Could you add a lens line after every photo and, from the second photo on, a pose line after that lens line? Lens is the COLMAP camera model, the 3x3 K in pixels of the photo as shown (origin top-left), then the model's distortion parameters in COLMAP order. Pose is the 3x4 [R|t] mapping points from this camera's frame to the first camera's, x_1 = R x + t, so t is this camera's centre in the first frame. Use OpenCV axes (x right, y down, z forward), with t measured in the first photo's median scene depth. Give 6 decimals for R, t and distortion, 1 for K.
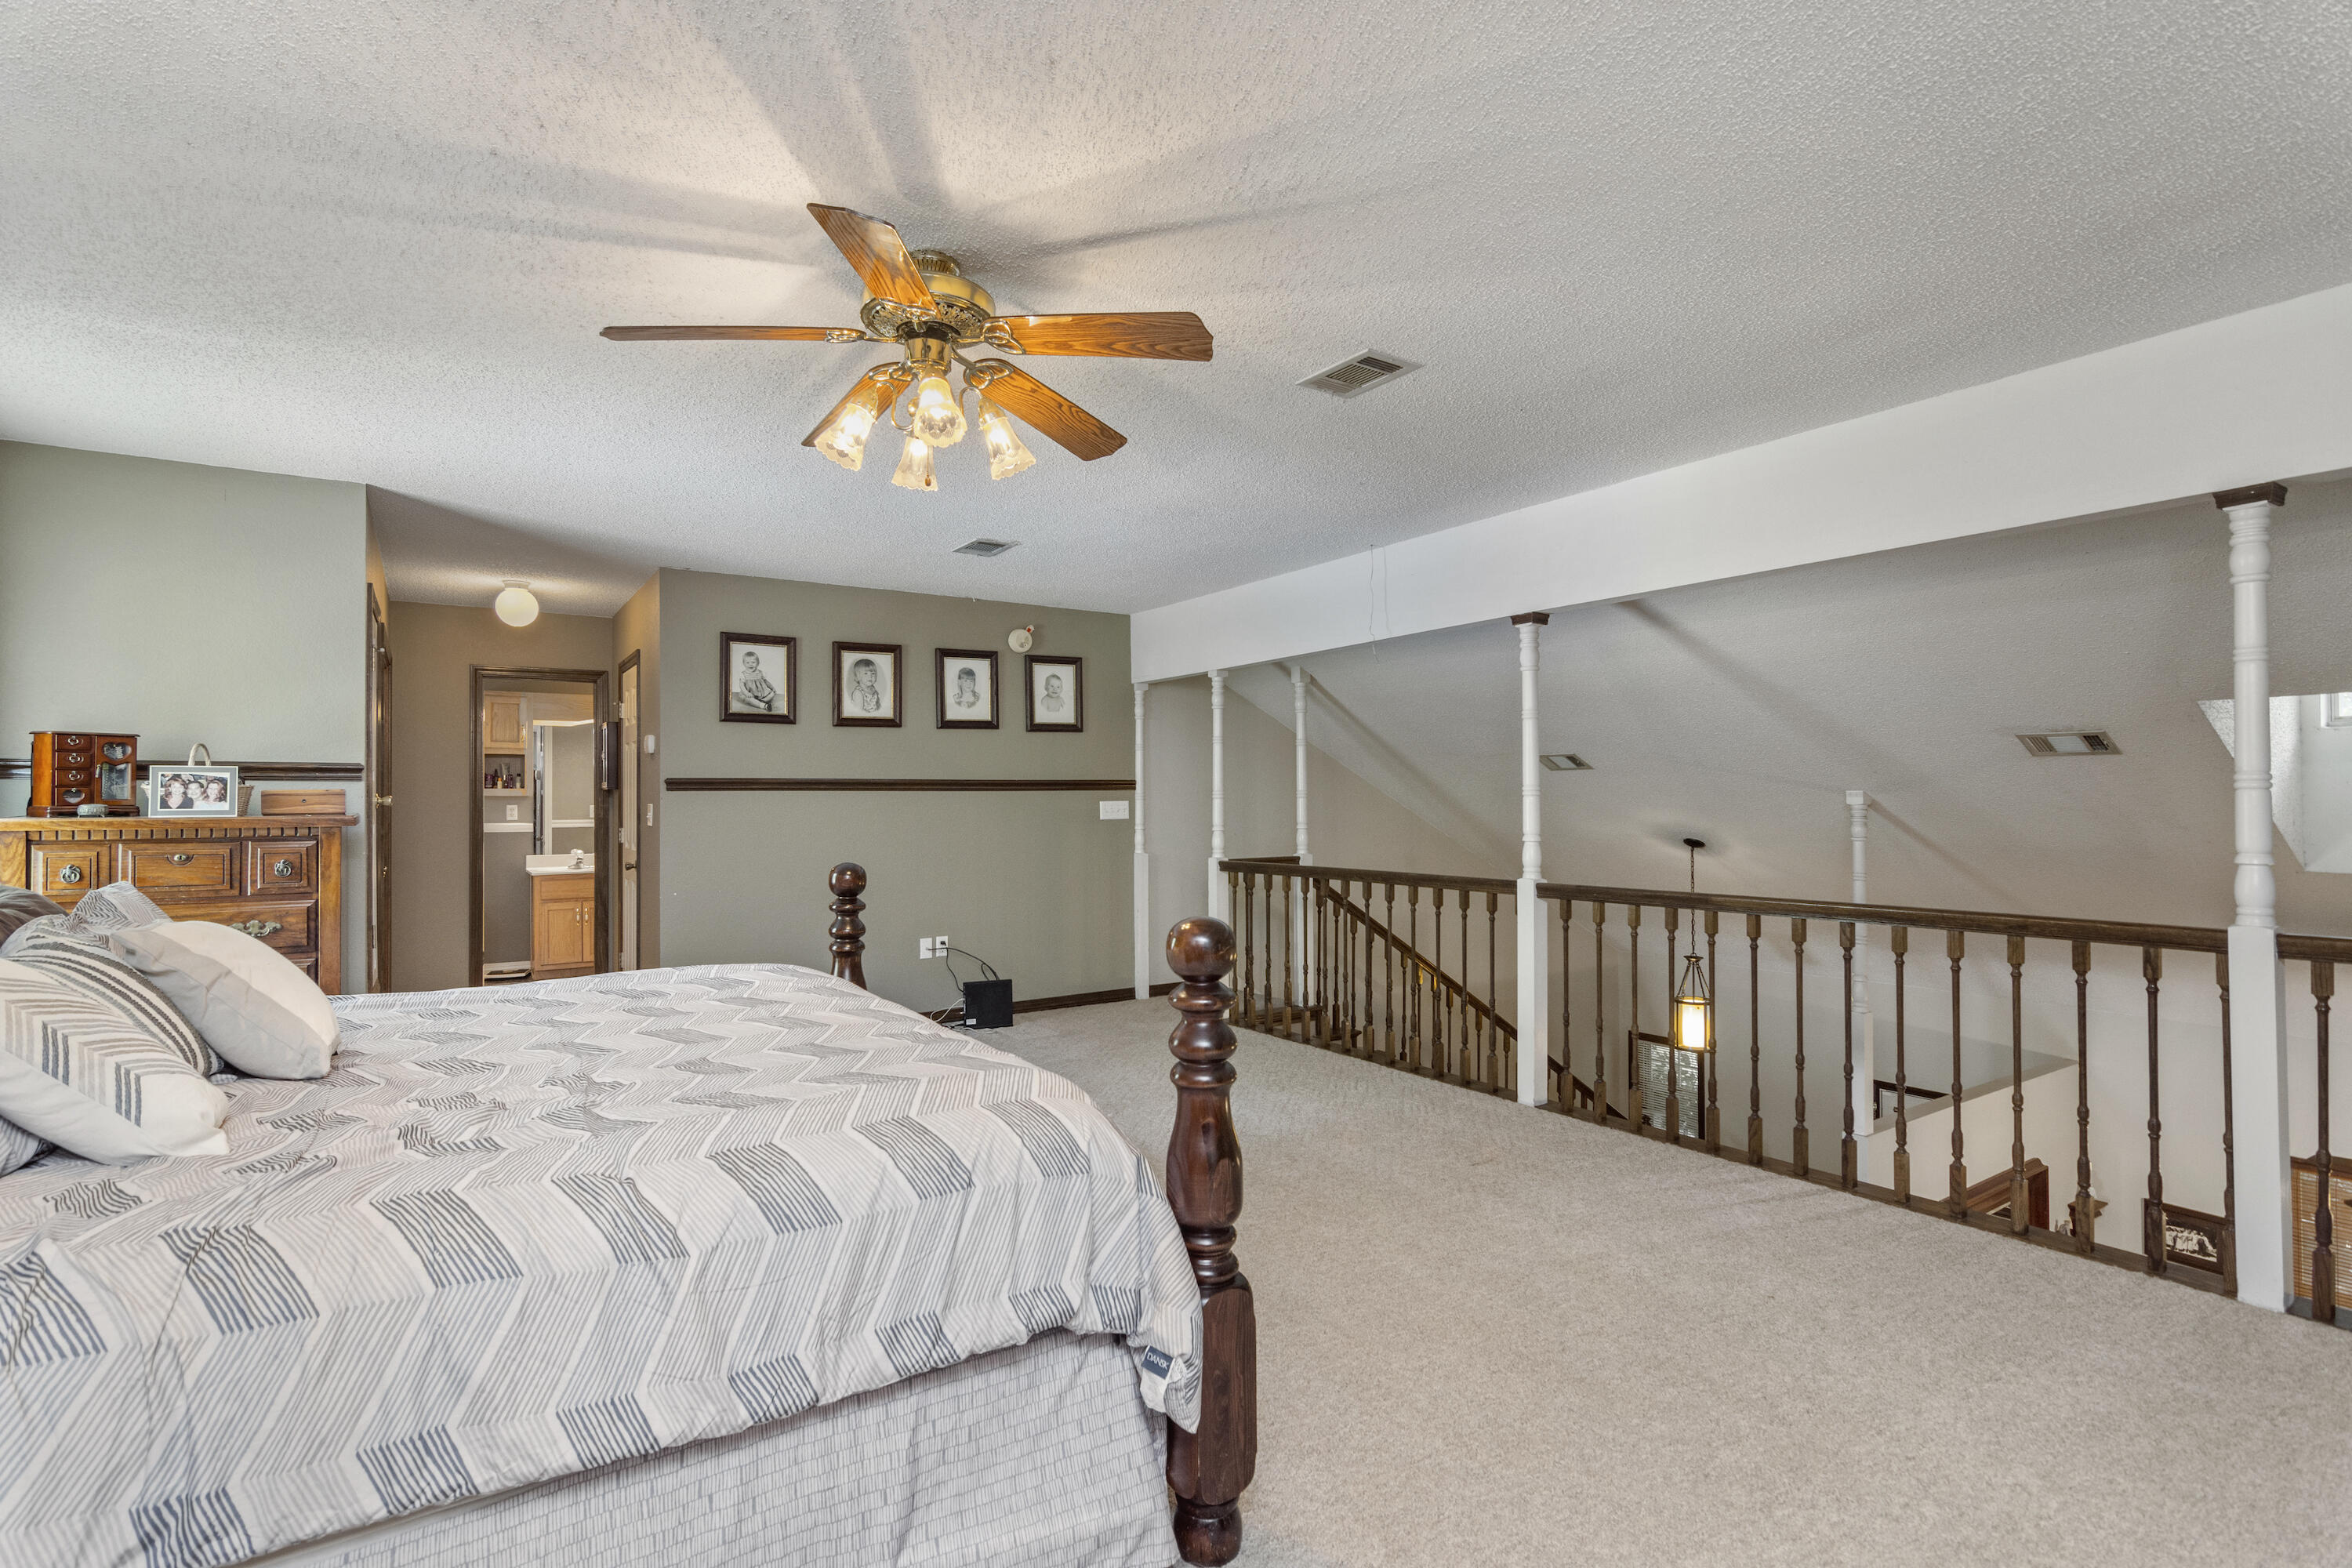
lens RADIAL K [[1116.6, 0, 1176.2], [0, 1116.6, 793.3], [0, 0, 1]] dist [-0.002396, -0.000202]
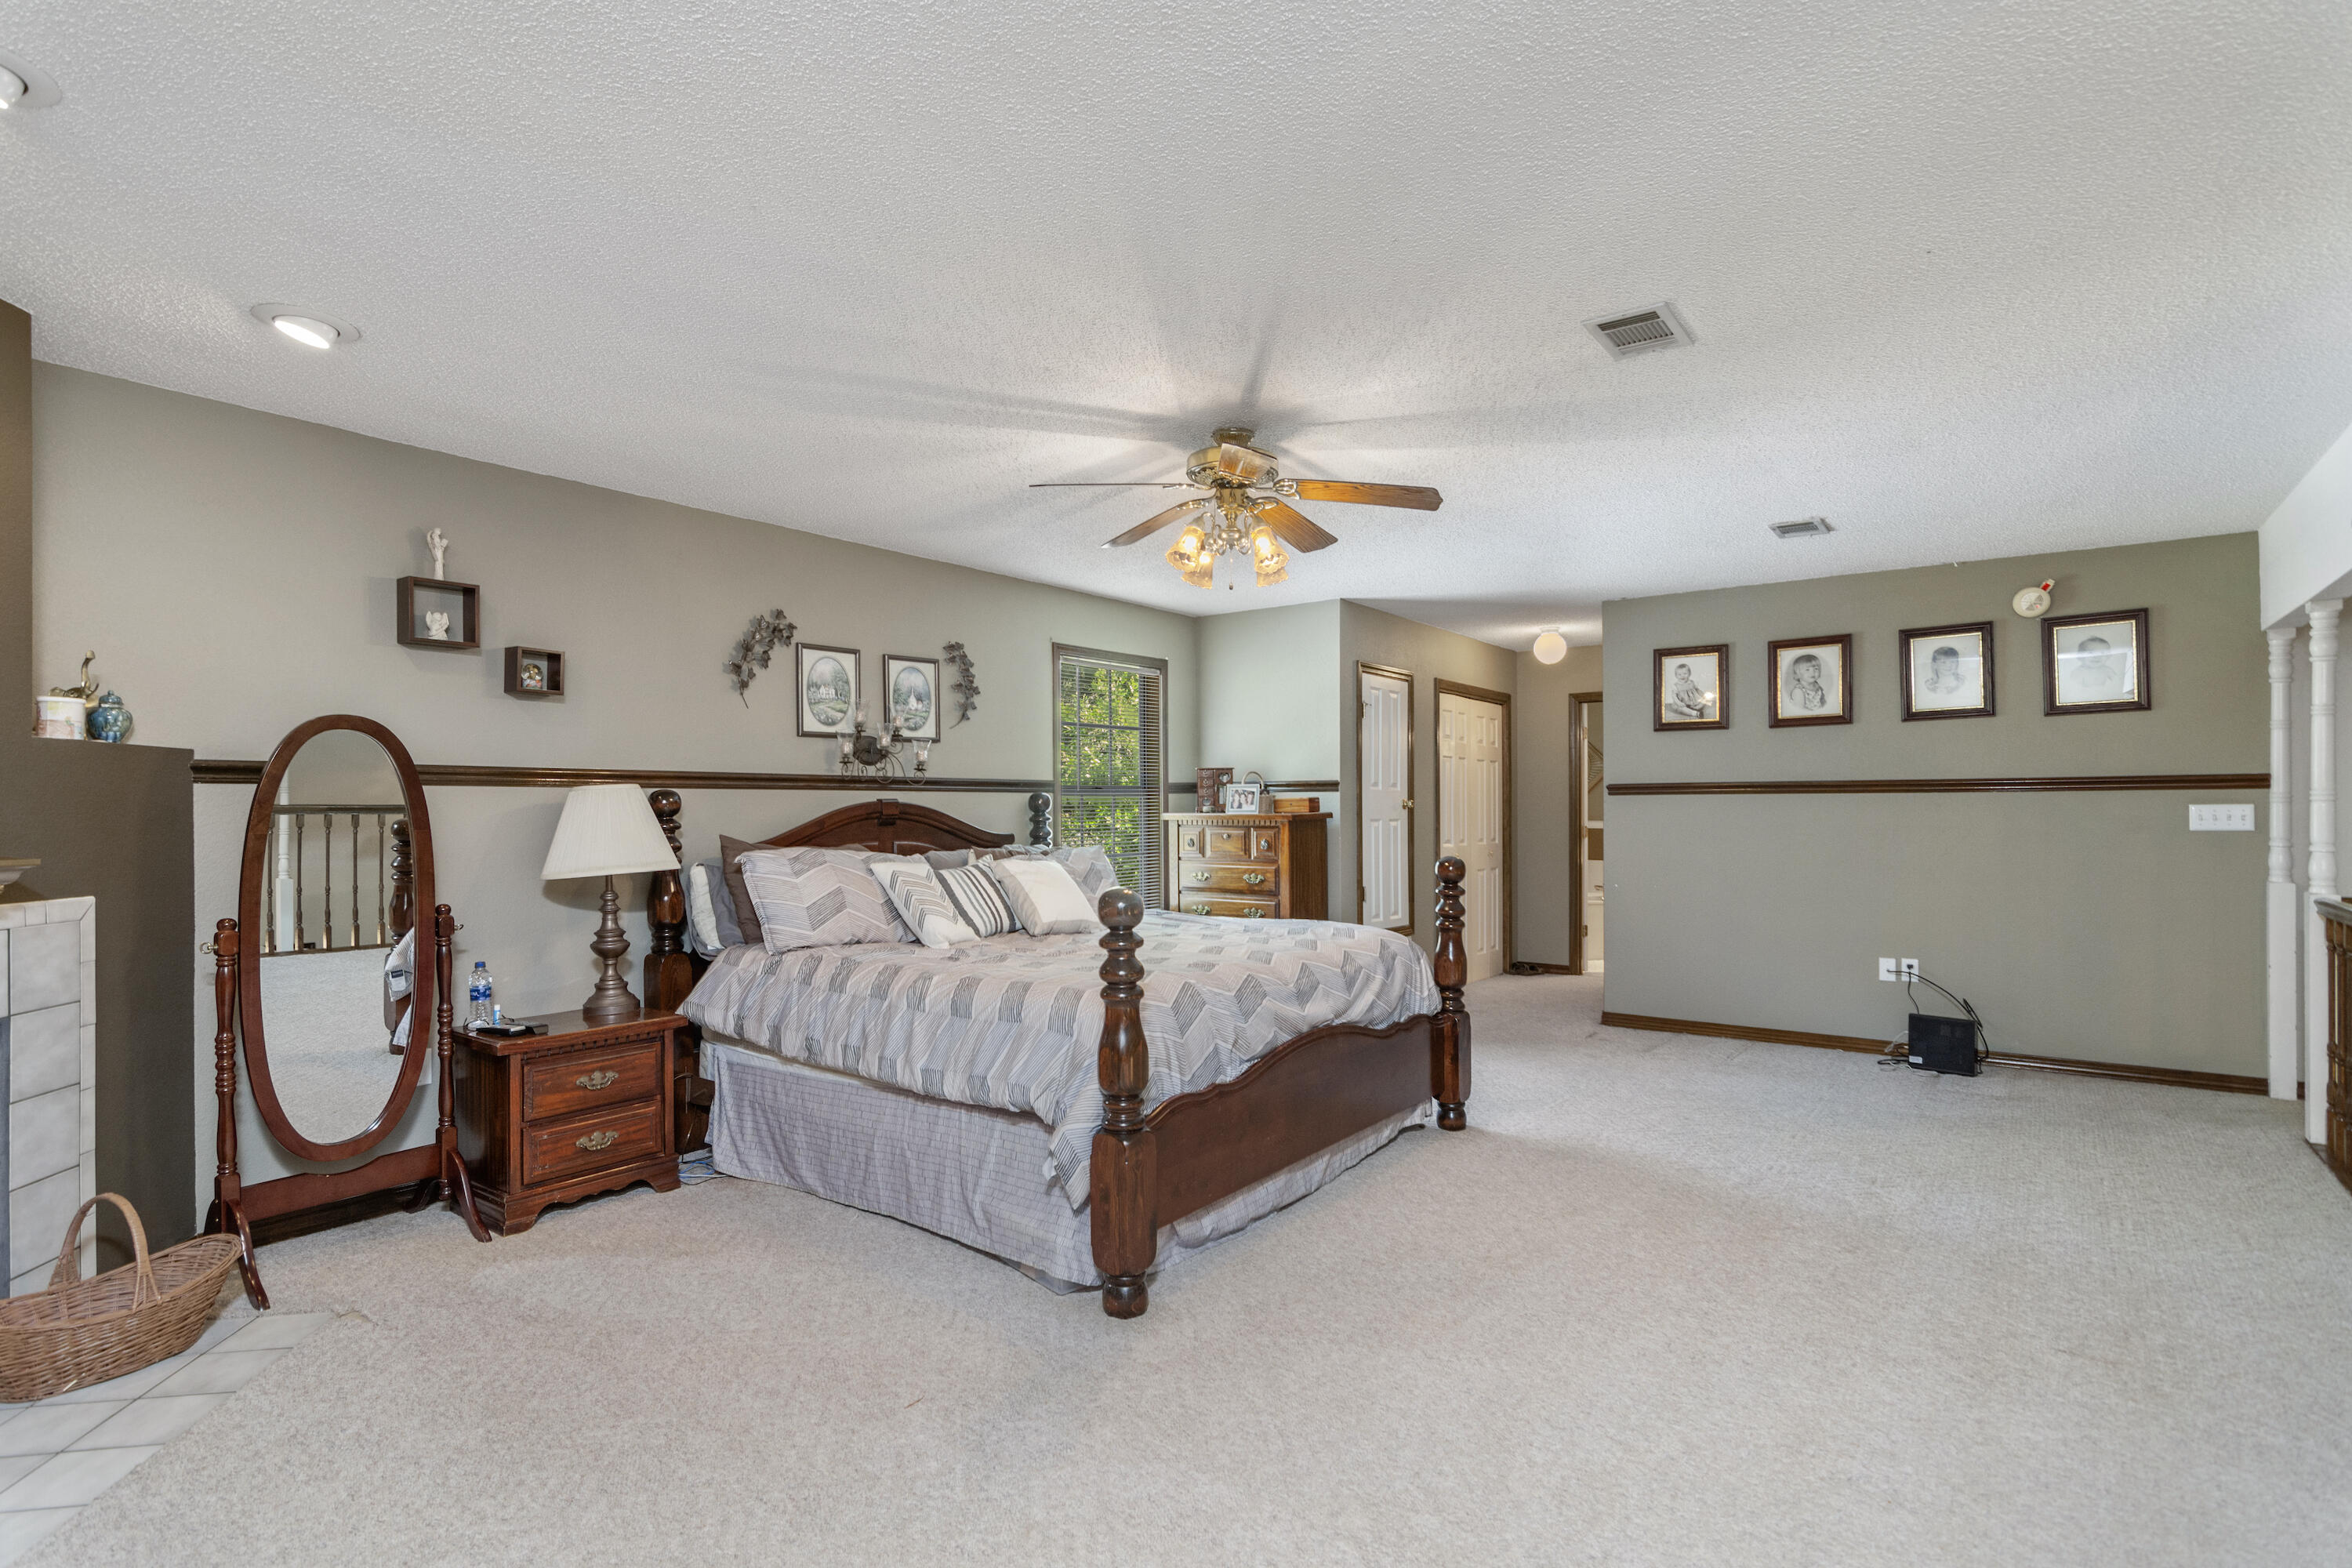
lens RADIAL K [[1128.3, 0, 1176.1], [0, 1128.3, 806.8], [0, 0, 1]] dist [-0.000675, -0.000150]
pose [[0.348106, 0.004152, -0.937446, 0.453130], [0.007798, 0.999943, 0.007325, -0.002019], [0.937423, -0.009860, 0.348054, 0.169980]]
